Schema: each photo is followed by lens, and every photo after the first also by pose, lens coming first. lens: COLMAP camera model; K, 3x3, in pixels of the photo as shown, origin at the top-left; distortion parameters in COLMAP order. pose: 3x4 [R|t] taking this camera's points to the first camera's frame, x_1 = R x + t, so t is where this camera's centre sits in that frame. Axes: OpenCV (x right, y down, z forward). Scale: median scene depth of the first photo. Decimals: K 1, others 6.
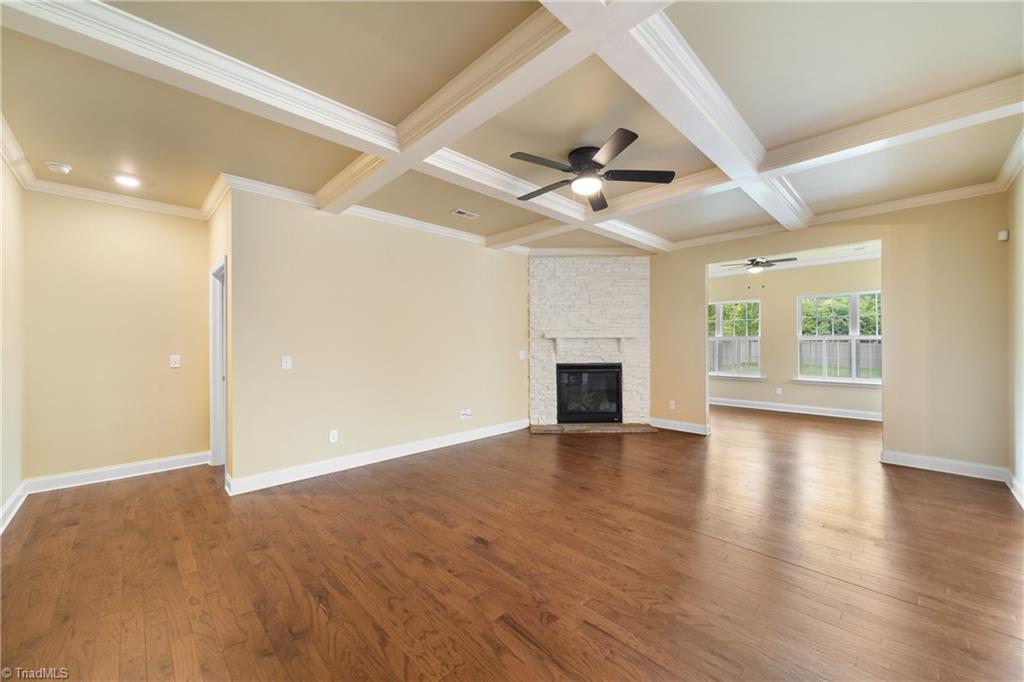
lens RADIAL K [[386.1, 0, 521.4], [0, 386.1, 343.1], [0, 0, 1]] dist [0.000667, 0.000154]
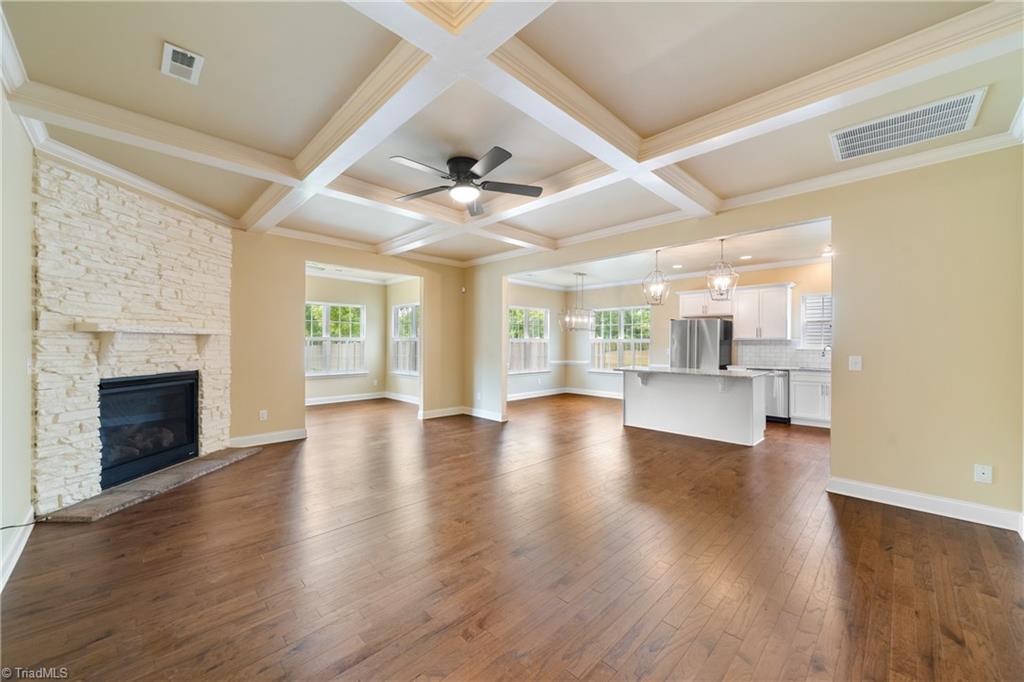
lens RADIAL K [[386.9, 0, 519.2], [0, 386.9, 342.9], [0, 0, 1]] dist [0.002145, 0.000190]
pose [[-0.001101, 0.005699, 0.999983, -0.445275], [-0.004115, 0.999975, -0.005703, 0.003442], [-0.999991, -0.004122, -0.001078, 0.424589]]
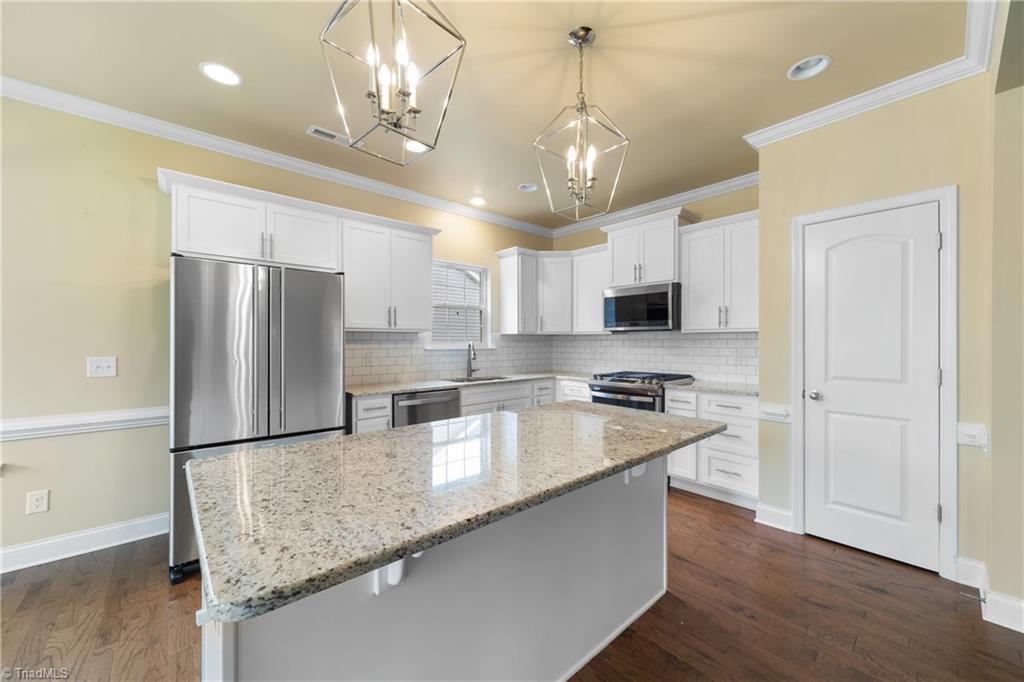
lens RADIAL K [[390.4, 0, 518.9], [0, 390.4, 341.5], [0, 0, 1]] dist [0.000002, 0.000056]
pose [[-0.998837, 0.005227, 0.047928, 0.488141], [0.005158, 0.999985, -0.001557, 0.000656], [-0.047936, -0.001308, -0.998850, 0.271210]]
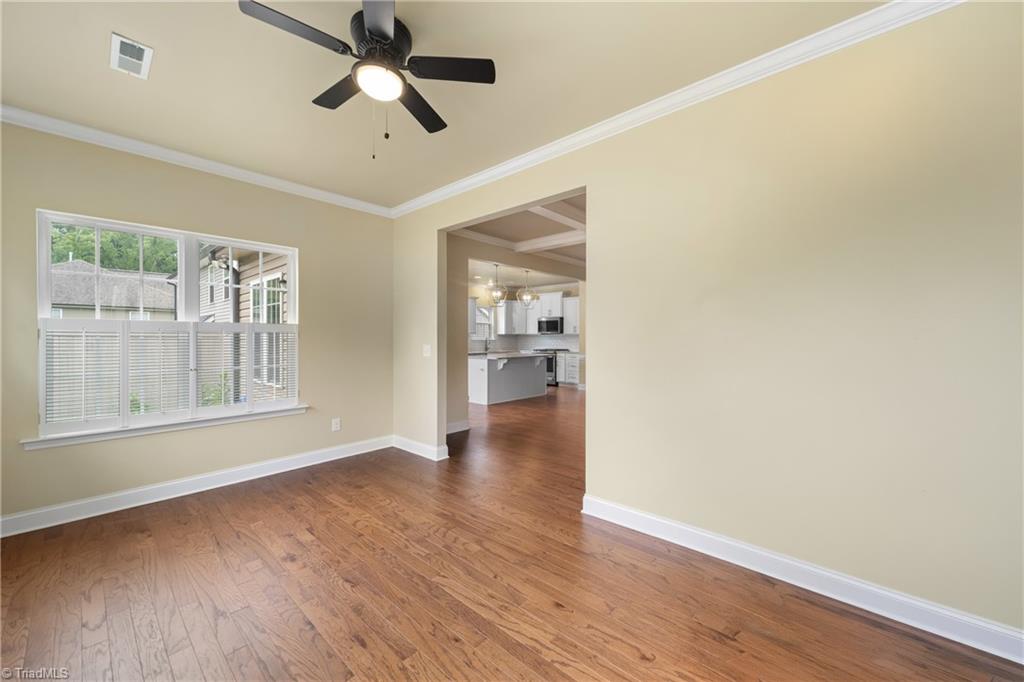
lens RADIAL K [[390.4, 0, 518.9], [0, 390.4, 341.5], [0, 0, 1]] dist [0.000002, 0.000056]
pose [[-0.998506, 0.003491, -0.054526, 0.559341], [0.002945, 0.999945, 0.010096, 0.000829], [0.054558, 0.009920, -0.998461, 1.385201]]
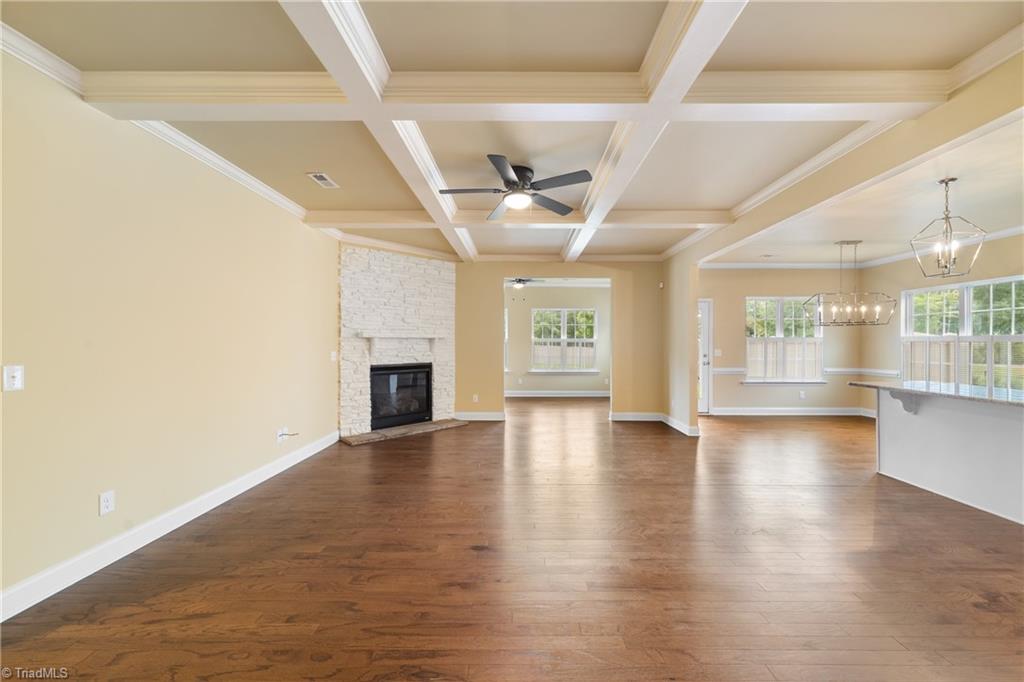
lens RADIAL K [[386.9, 0, 519.2], [0, 386.9, 342.9], [0, 0, 1]] dist [0.002145, 0.000190]
pose [[0.711350, 0.006121, 0.702811, -0.302770], [-0.004595, 0.999981, -0.004059, 0.002079], [-0.702823, -0.000342, 0.711365, 0.103933]]
